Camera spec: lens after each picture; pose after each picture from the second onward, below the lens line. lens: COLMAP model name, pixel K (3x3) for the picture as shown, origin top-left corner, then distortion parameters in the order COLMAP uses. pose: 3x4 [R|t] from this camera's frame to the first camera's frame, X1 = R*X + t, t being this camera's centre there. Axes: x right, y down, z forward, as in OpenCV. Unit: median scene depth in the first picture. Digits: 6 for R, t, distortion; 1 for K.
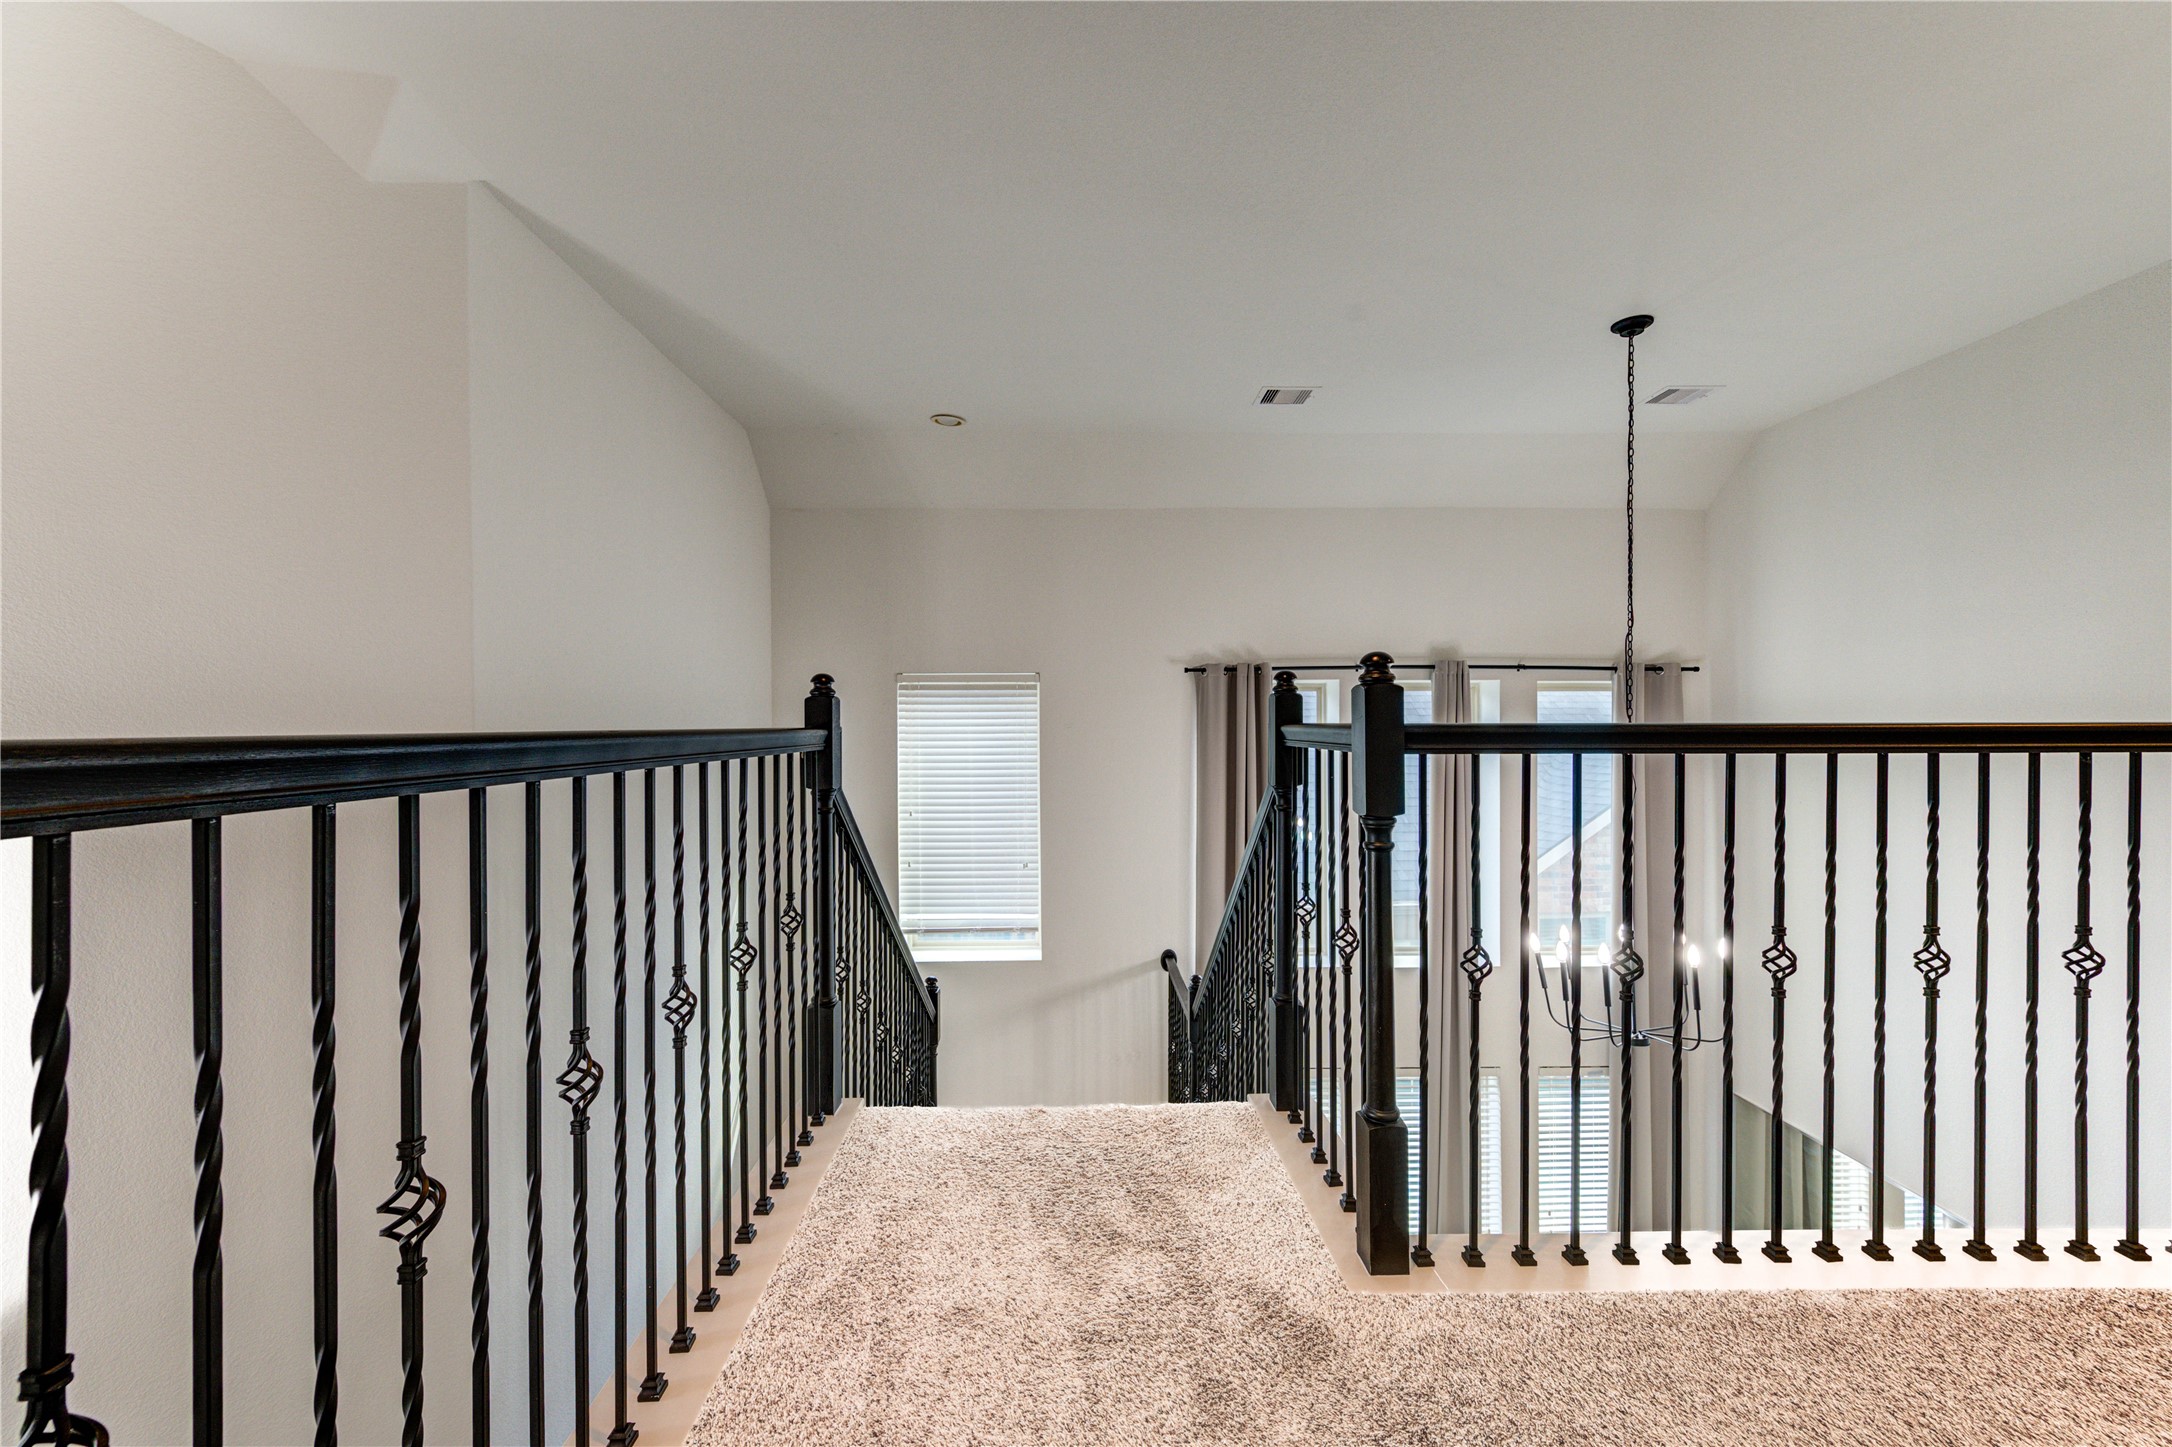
lens RADIAL K [[855.0, 0, 1102.6], [0, 855.0, 706.9], [0, 0, 1]] dist [0.002305, 0.000169]
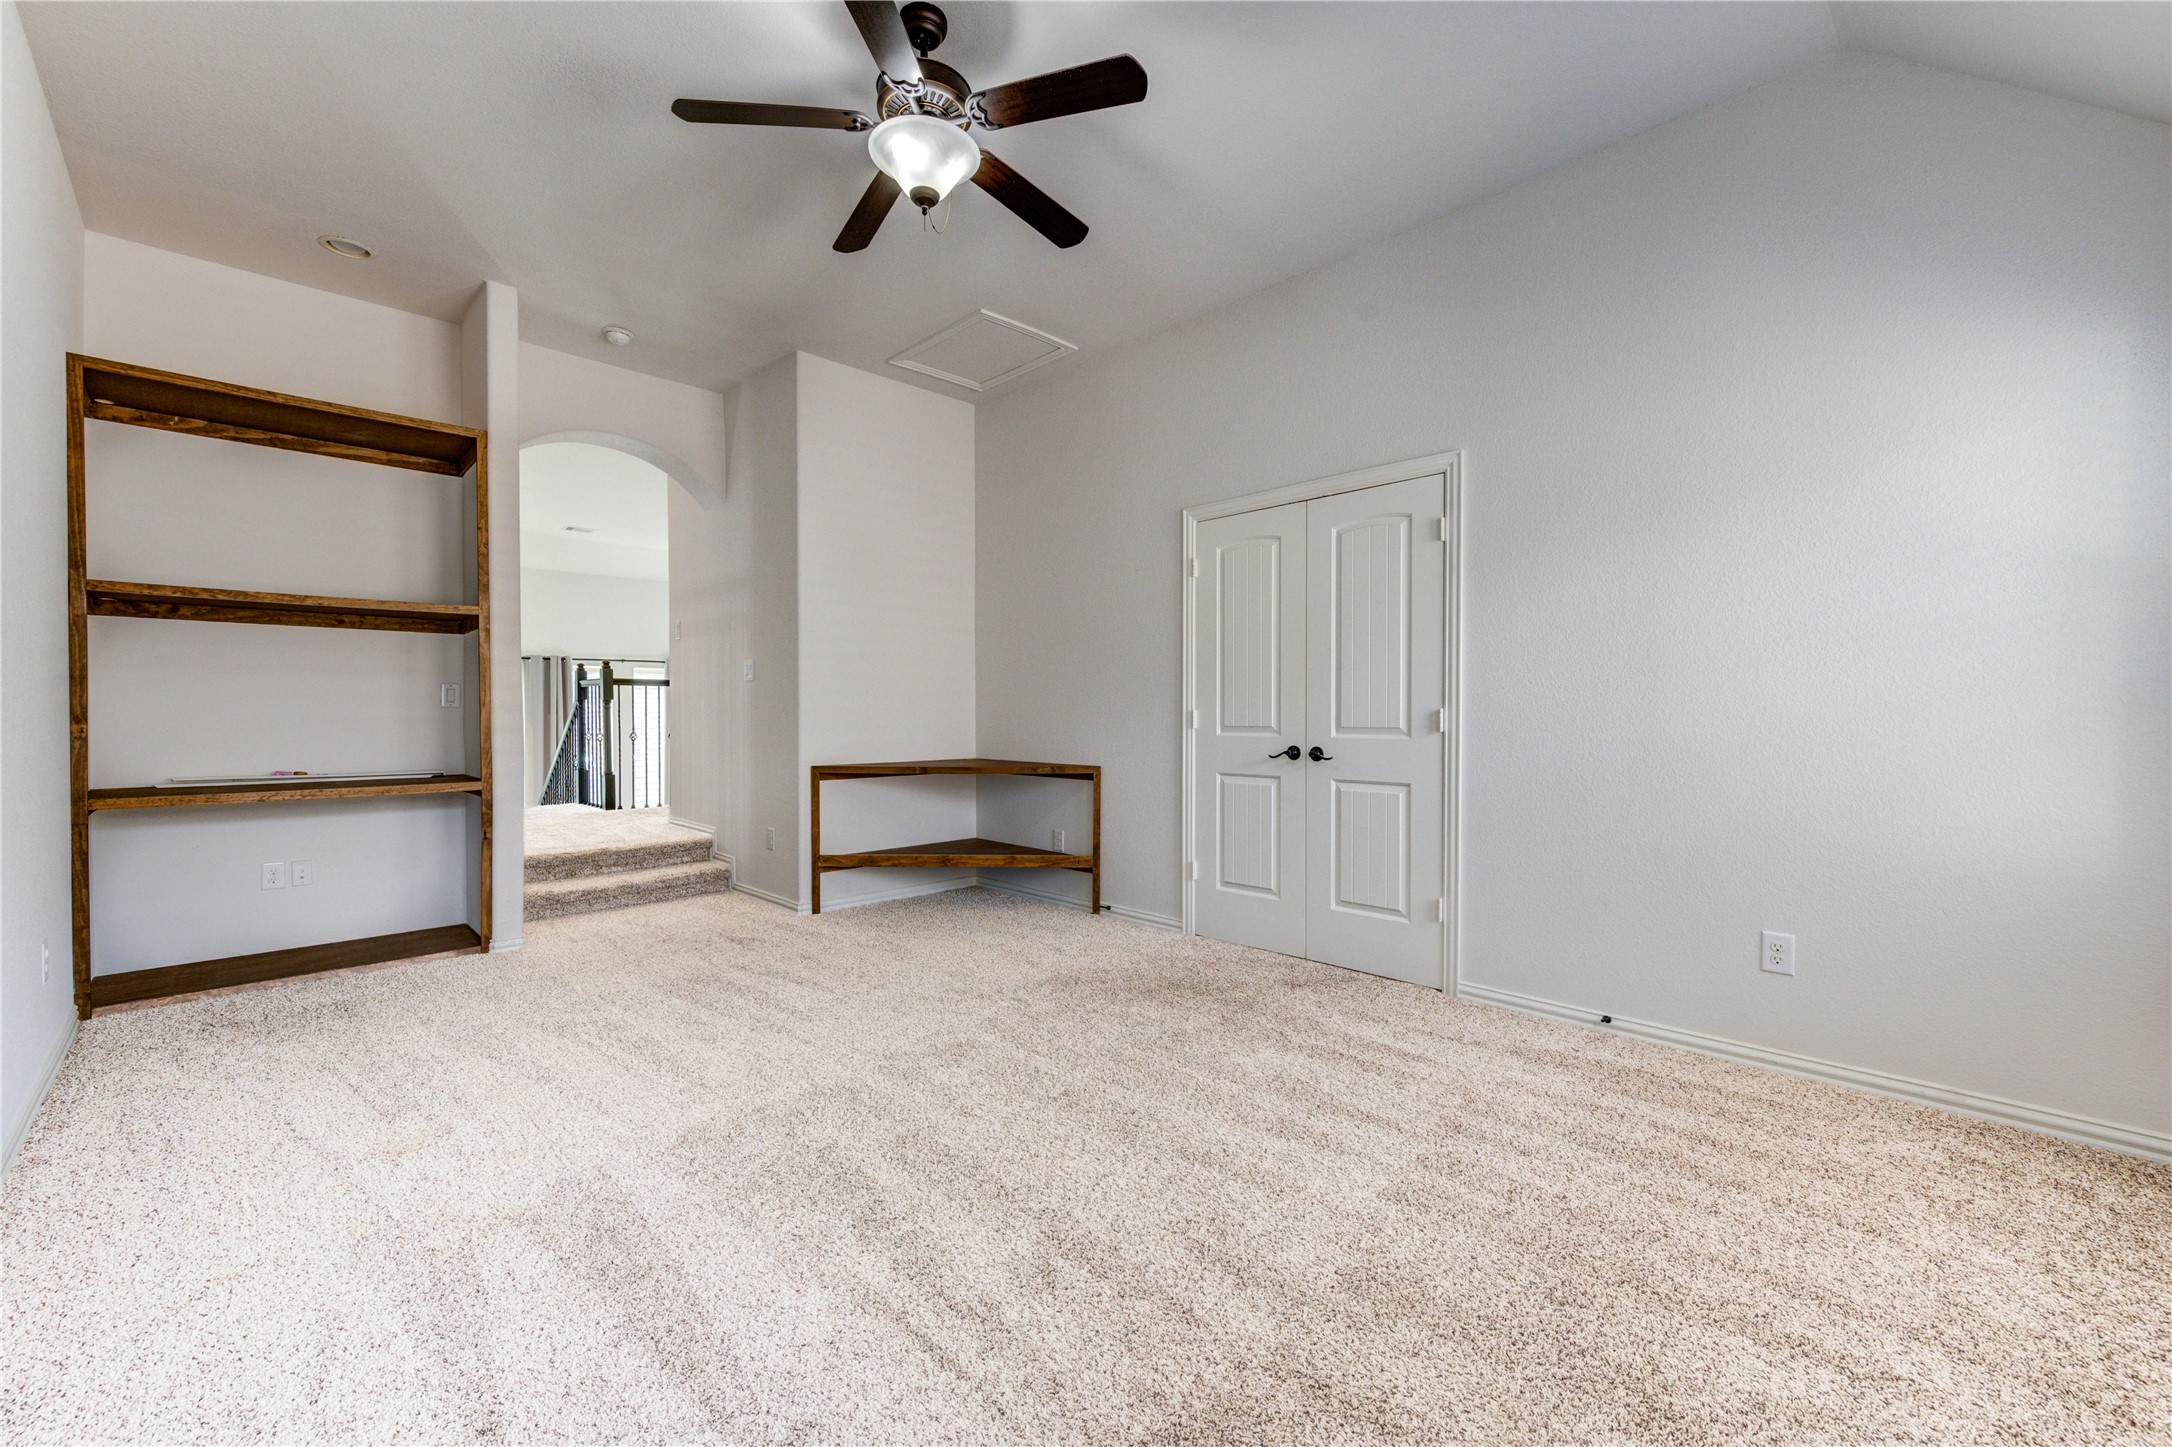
lens RADIAL K [[855.0, 0, 1102.6], [0, 855.0, 706.9], [0, 0, 1]] dist [0.002305, 0.000169]
pose [[0.721214, -0.010662, 0.692630, -0.623209], [-0.002208, 0.999841, 0.017690, 0.060824], [-0.692709, -0.014287, 0.721076, -2.781662]]
